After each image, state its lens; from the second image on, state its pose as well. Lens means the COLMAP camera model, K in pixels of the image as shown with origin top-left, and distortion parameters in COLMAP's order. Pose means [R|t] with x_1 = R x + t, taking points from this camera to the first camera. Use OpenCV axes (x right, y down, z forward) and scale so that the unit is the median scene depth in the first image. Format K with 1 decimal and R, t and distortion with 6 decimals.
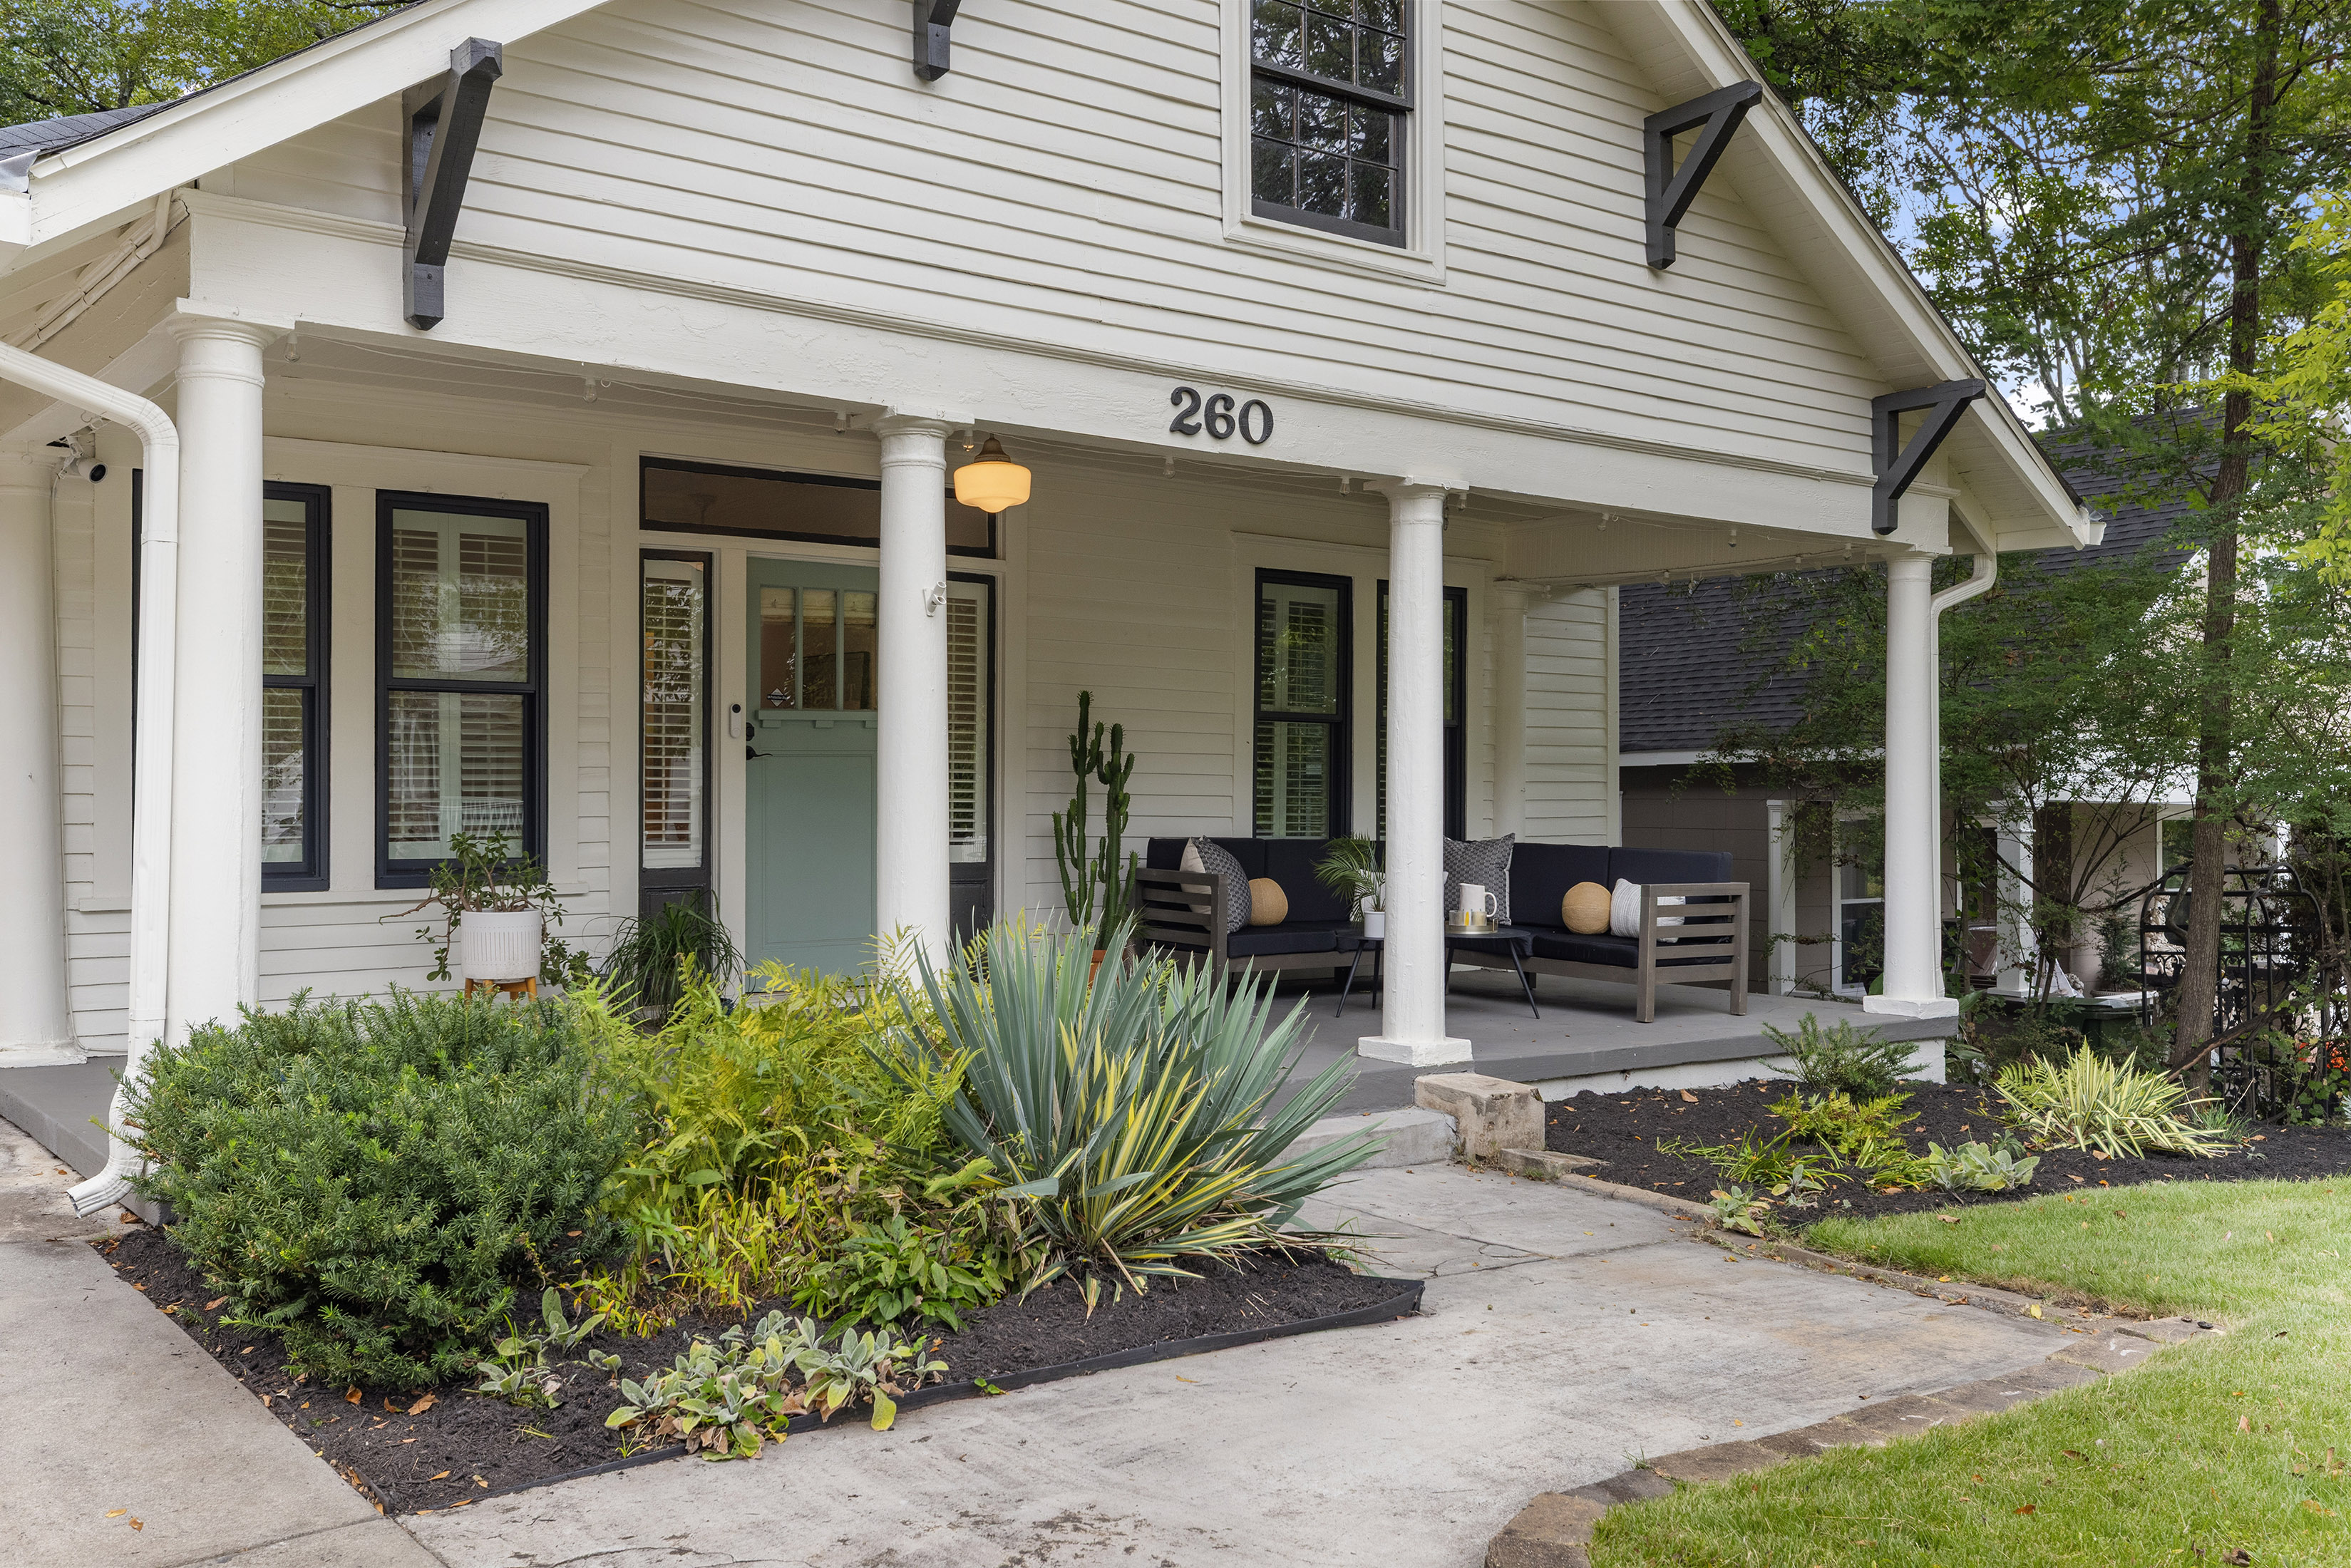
lens RADIAL K [[2131.5, 0, 1176.6], [0, 2131.5, 781.7], [0, 0, 1]] dist [-0.003362, 0.017878]
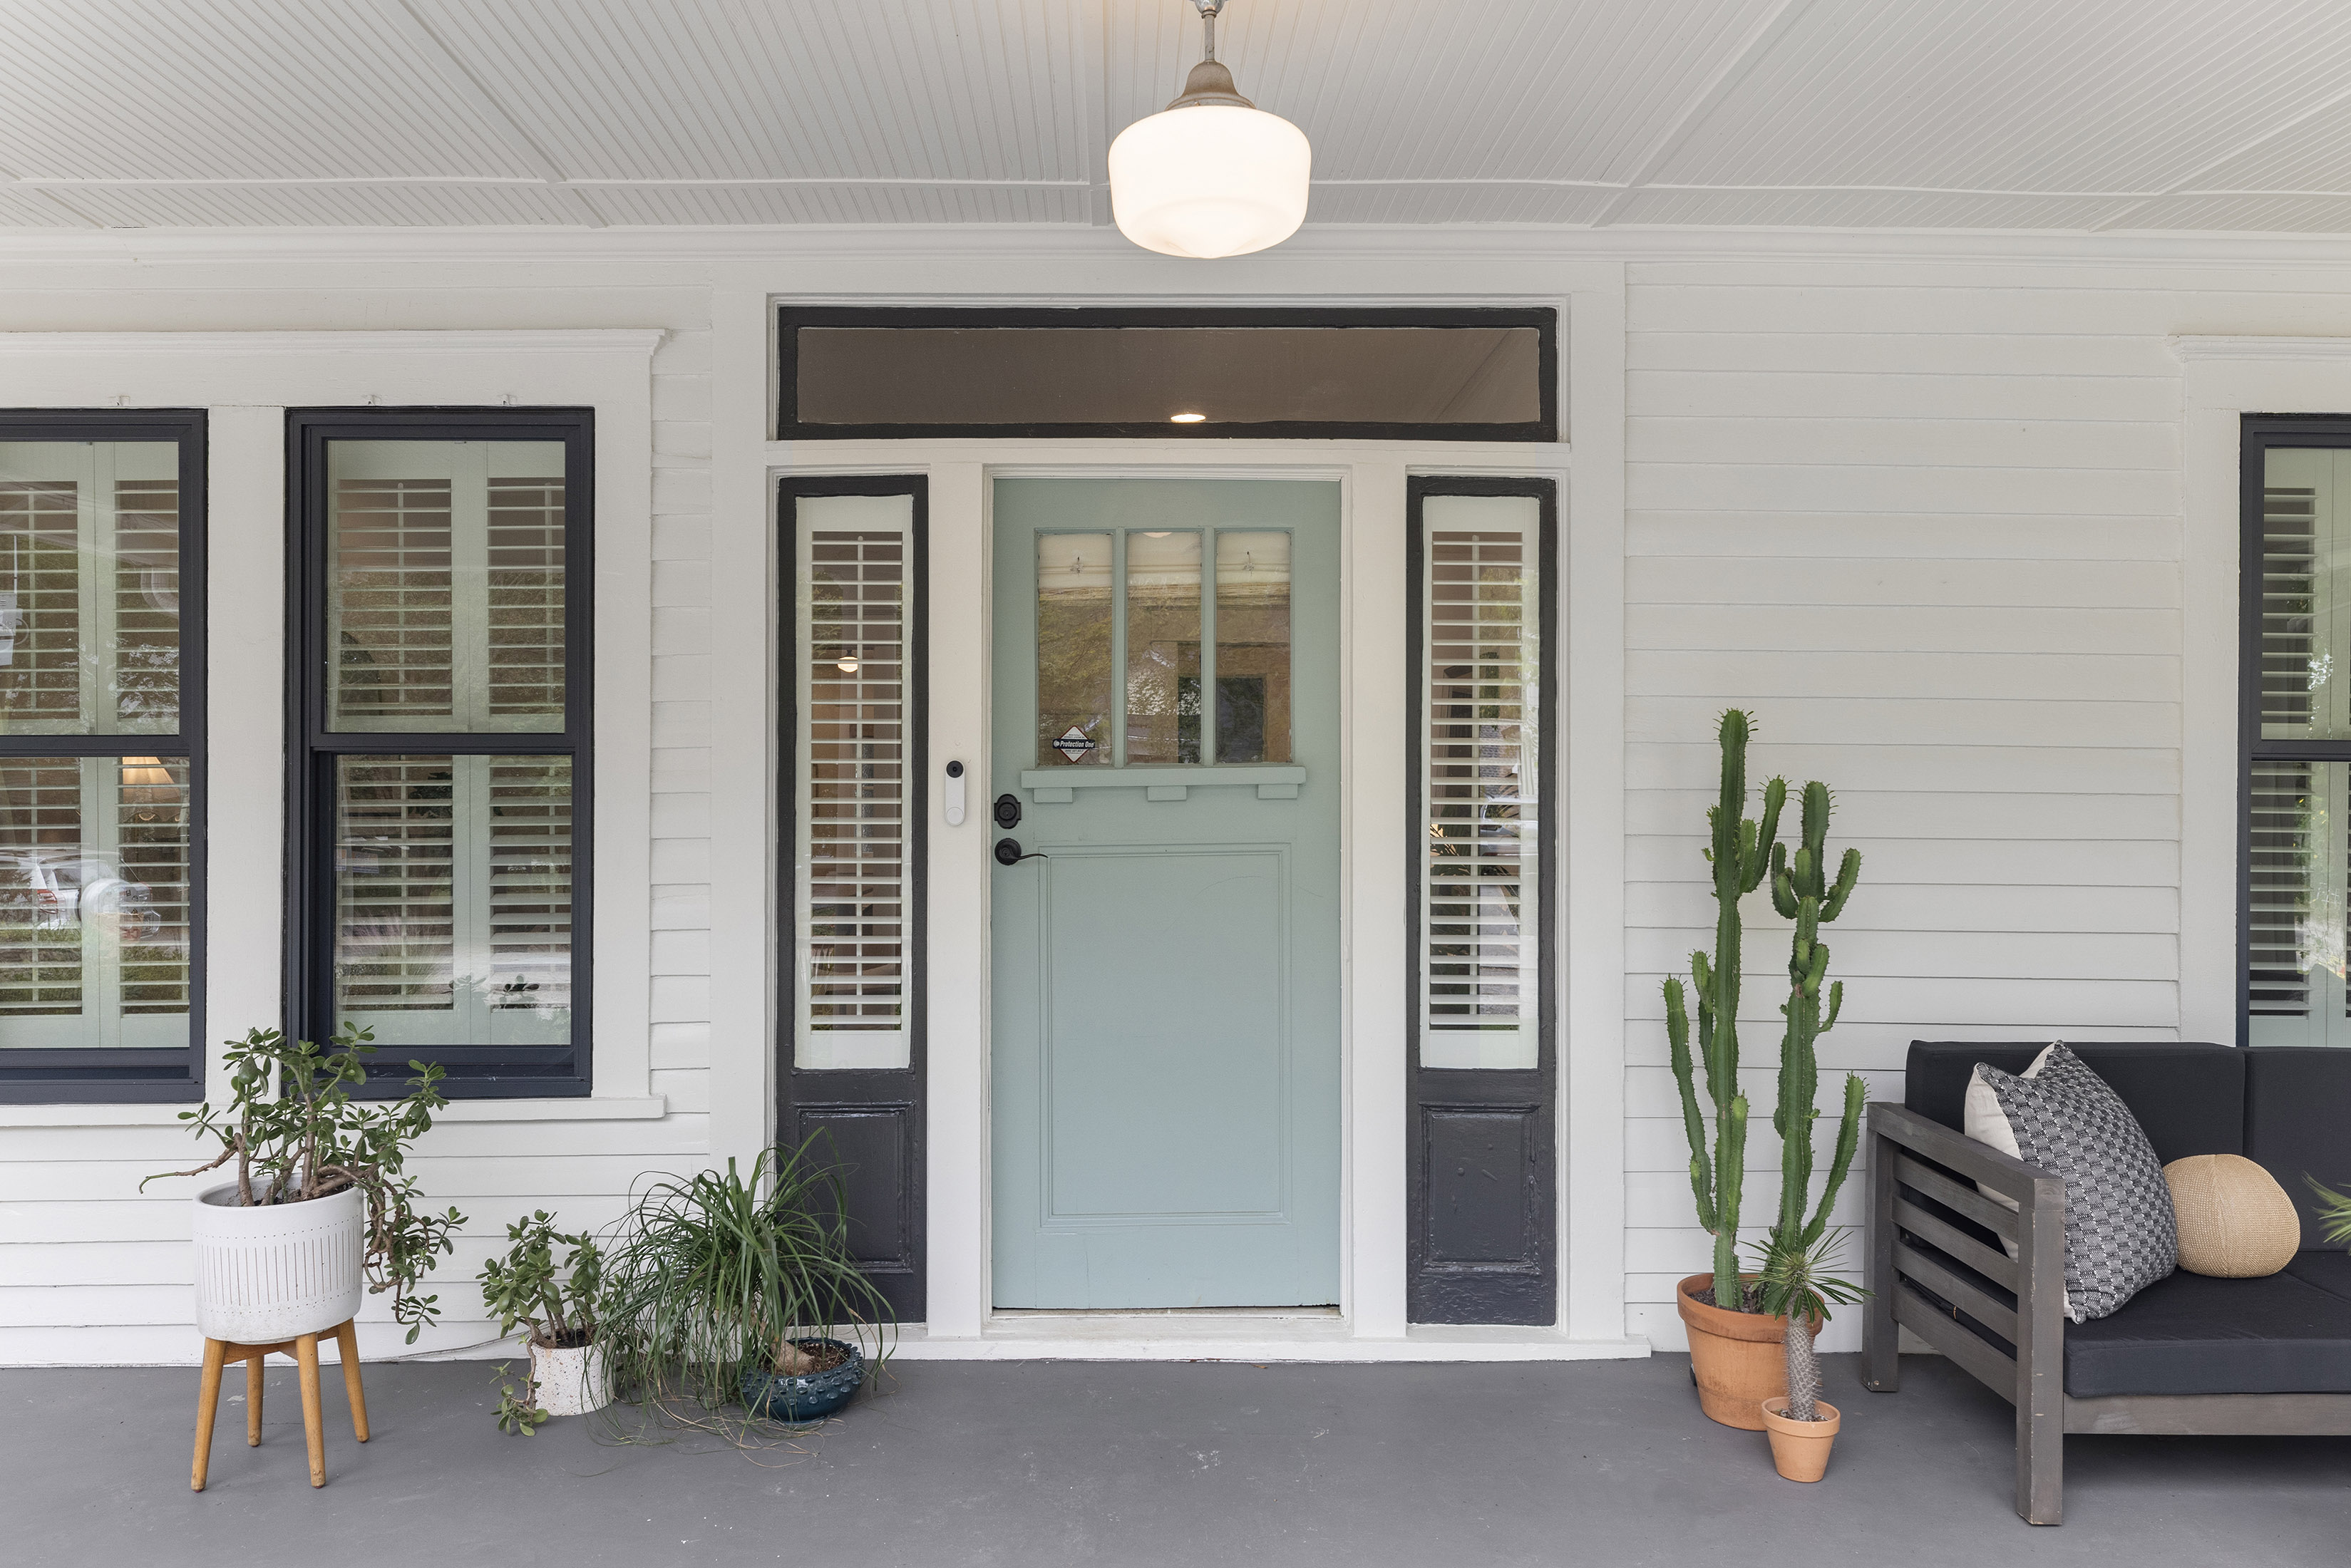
lens RADIAL K [[1729.6, 0, 1166.2], [0, 1729.6, 787.1], [0, 0, 1]] dist [-0.000428, 0.003259]
pose [[0.801050, -0.006959, -0.598556, 0.080061], [0.006763, 0.999974, -0.002575, -0.026456], [0.598559, -0.001986, 0.801077, 0.641792]]
